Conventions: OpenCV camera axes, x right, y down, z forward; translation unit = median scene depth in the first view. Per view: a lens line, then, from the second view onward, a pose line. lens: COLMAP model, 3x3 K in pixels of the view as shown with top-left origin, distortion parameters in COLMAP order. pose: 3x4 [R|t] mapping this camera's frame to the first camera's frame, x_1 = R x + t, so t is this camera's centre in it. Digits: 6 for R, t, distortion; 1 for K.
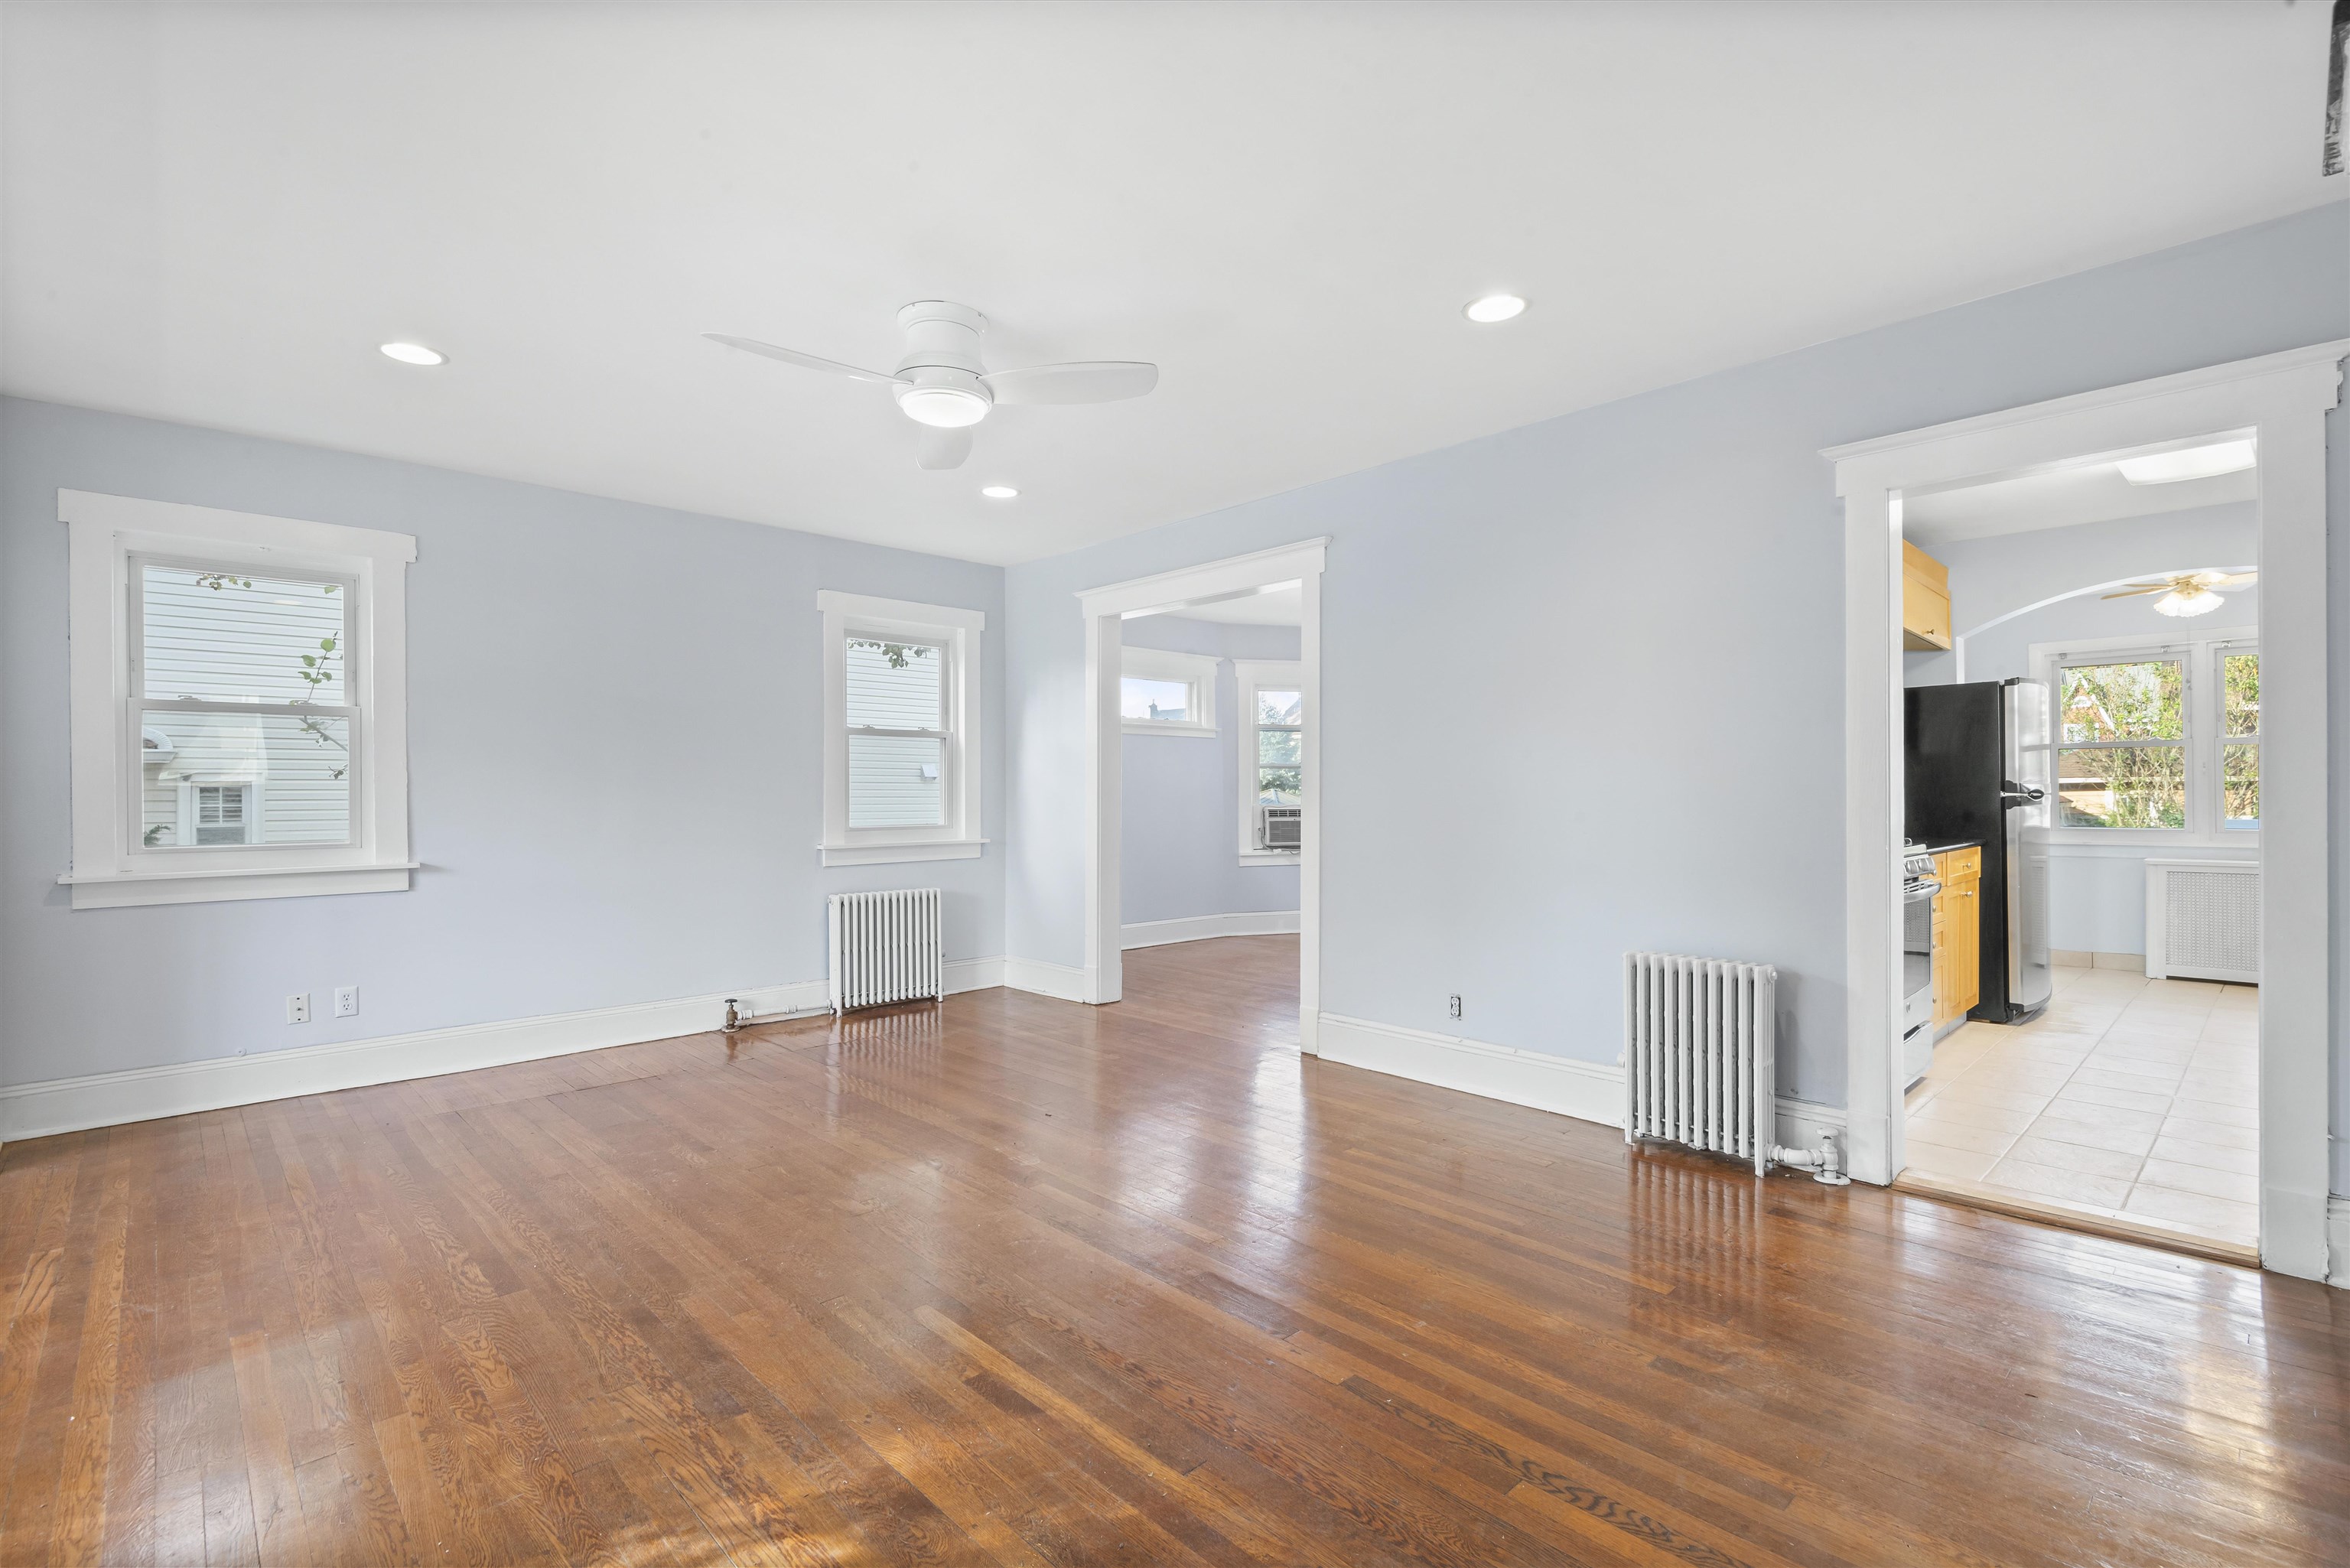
lens RADIAL K [[1101.7, 0, 1175.0], [0, 1101.7, 784.0], [0, 0, 1]] dist [0.015023, -0.000383]
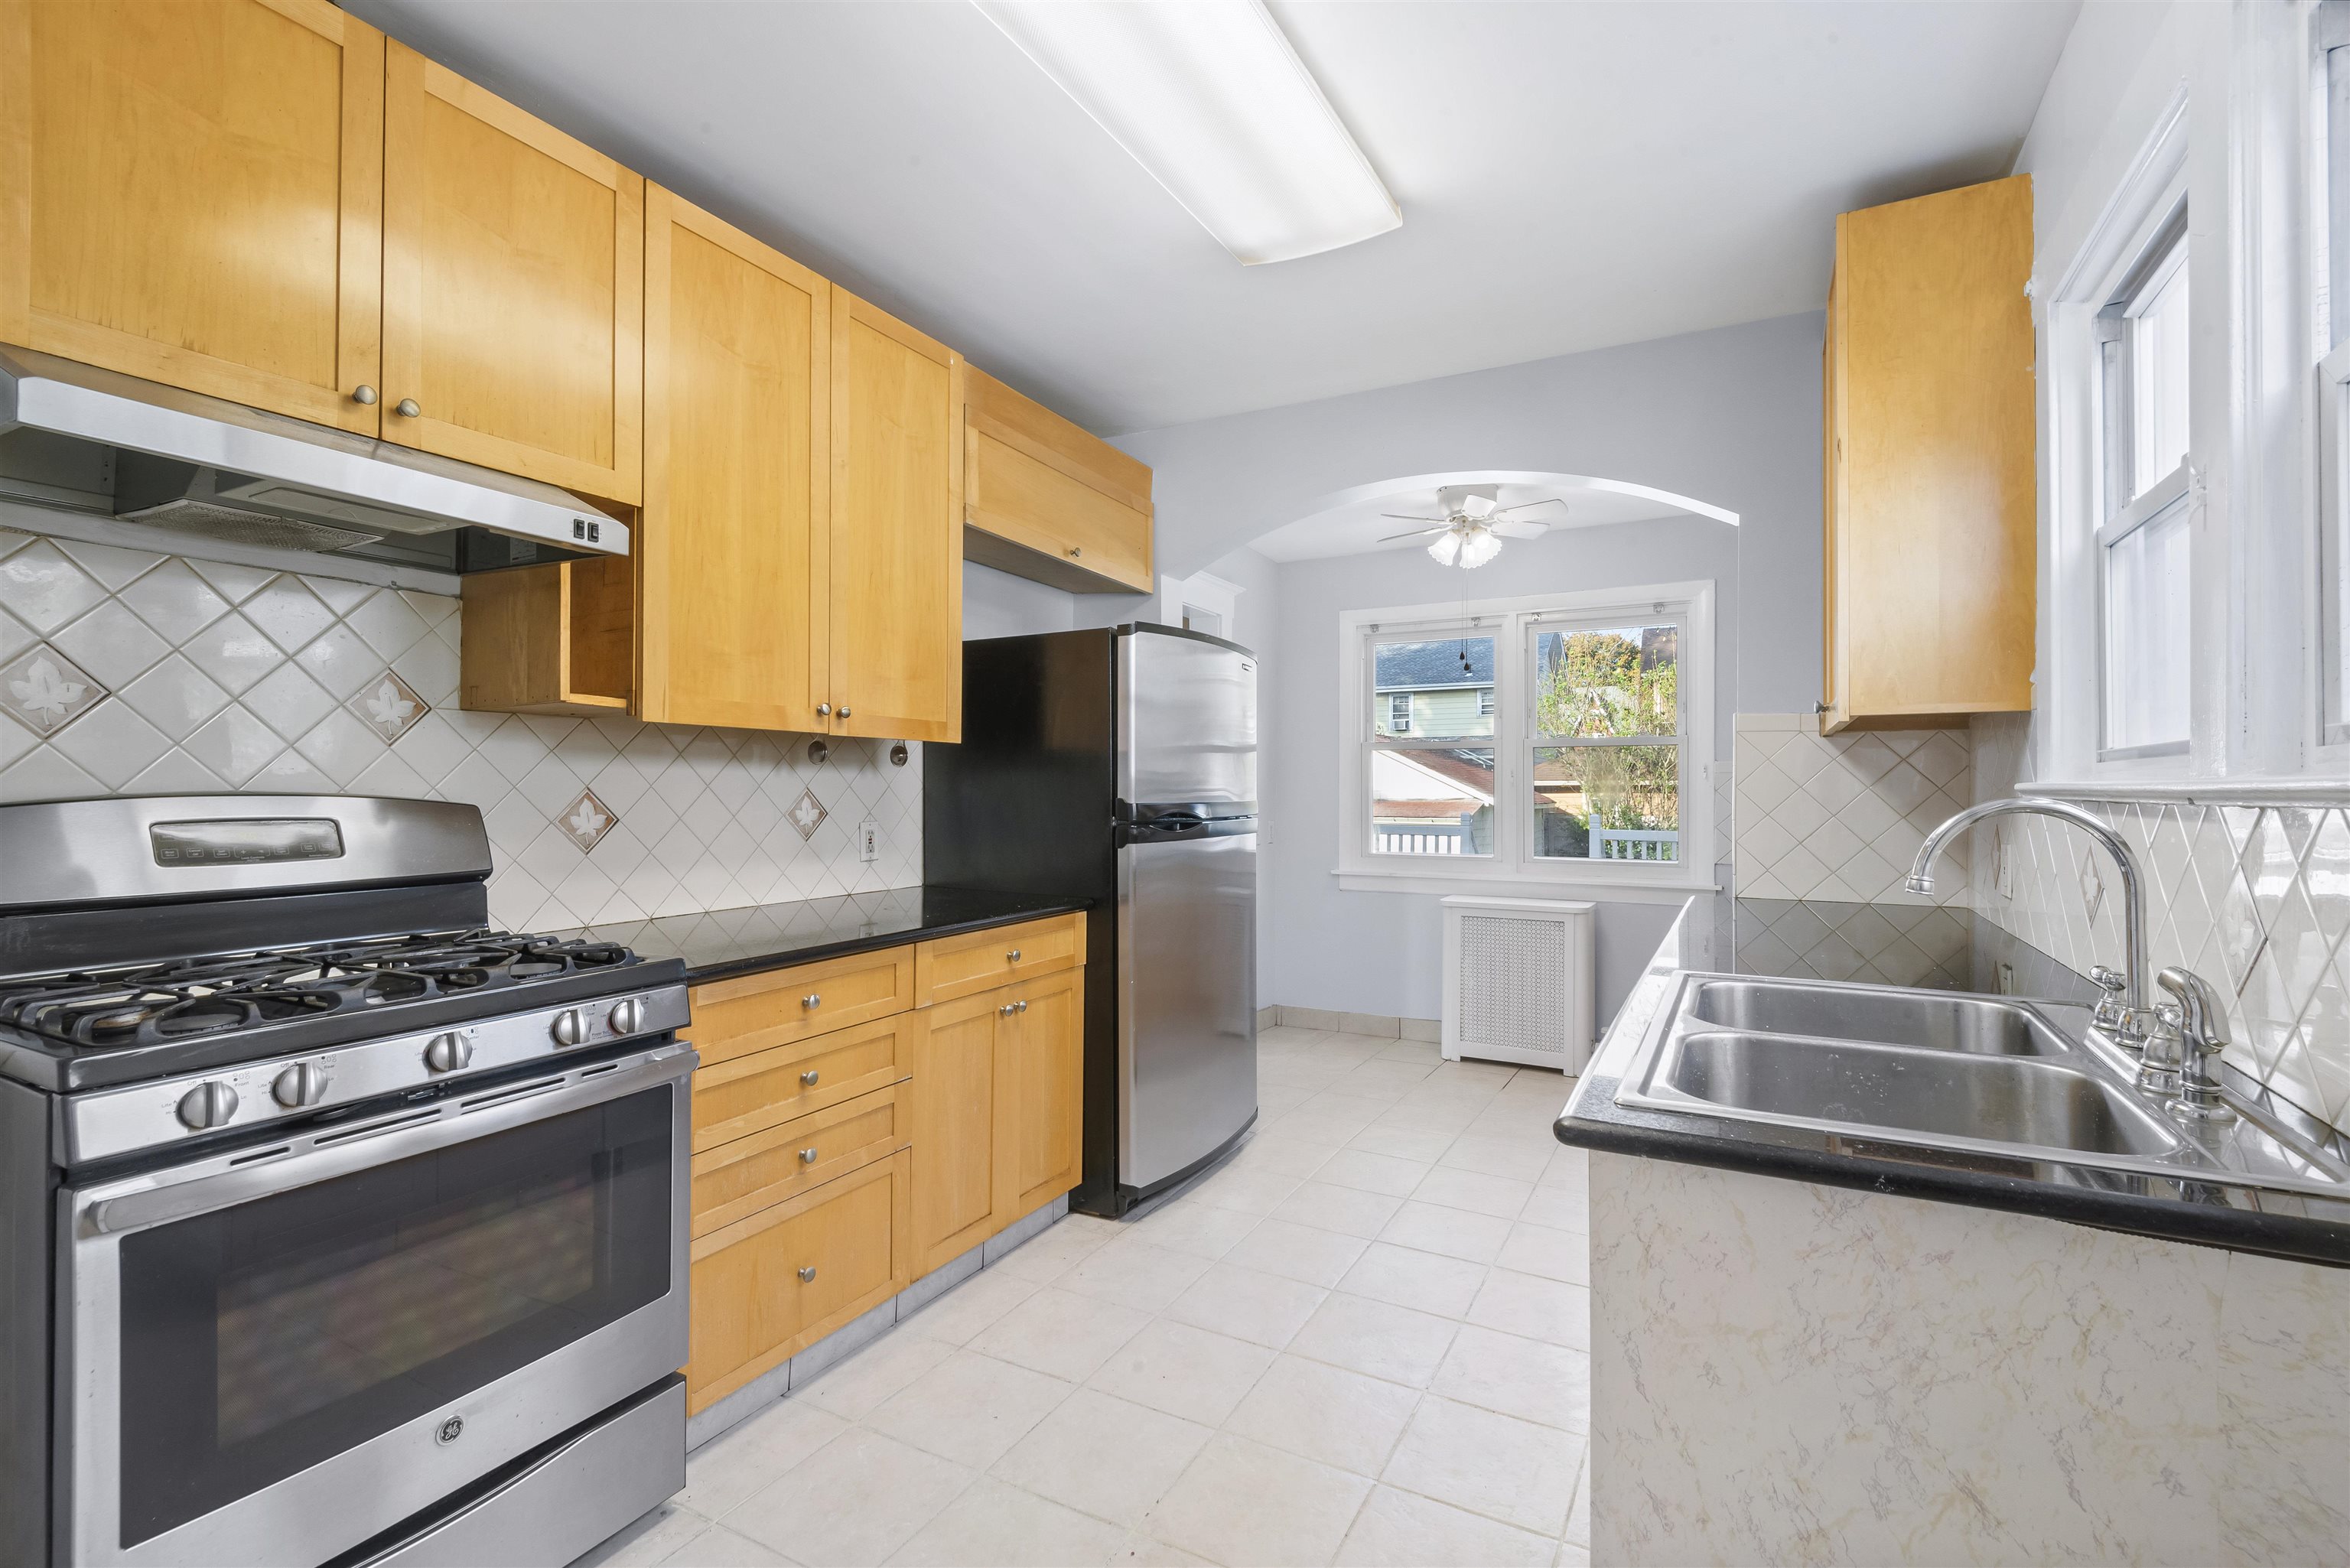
lens RADIAL K [[1049.7, 0, 1167.5], [0, 1049.7, 786.1], [0, 0, 1]] dist [0.000171, -0.000398]
pose [[0.961944, 0.000705, 0.273246, 0.623356], [-0.001556, 0.999995, 0.002899, -0.011137], [-0.273243, -0.003213, 0.961940, 0.467267]]
